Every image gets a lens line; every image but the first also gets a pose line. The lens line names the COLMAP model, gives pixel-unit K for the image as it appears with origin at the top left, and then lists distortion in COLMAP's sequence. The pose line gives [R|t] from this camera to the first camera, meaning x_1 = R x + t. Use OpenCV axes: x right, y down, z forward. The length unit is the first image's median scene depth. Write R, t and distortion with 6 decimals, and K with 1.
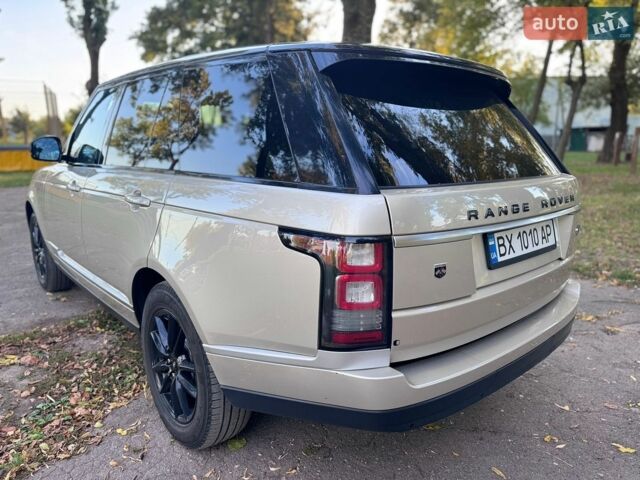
lens RADIAL K [[458.6, 0, 320.0], [0, 458.6, 240.0], [0, 0, 1]] dist [0.007975, -0.007920]
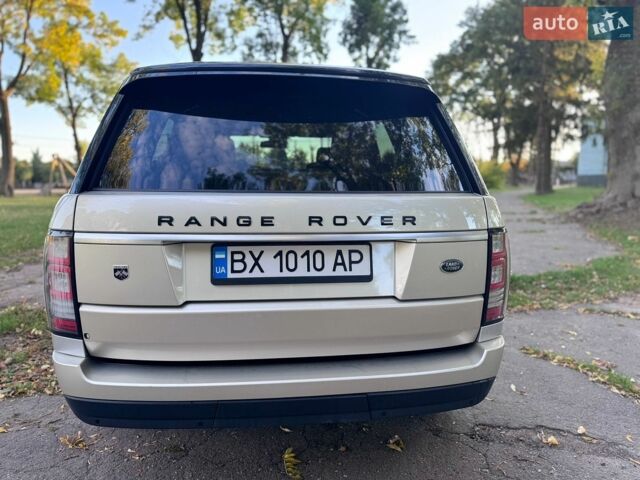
lens RADIAL K [[458.6, 0, 320.0], [0, 458.6, 240.0], [0, 0, 1]] dist [0.007975, -0.007920]
pose [[0.825719, 0.069644, -0.559766, 0.599908], [-0.115077, 0.992277, -0.046296, -0.003377], [0.552219, 0.102643, 0.827356, 0.205292]]
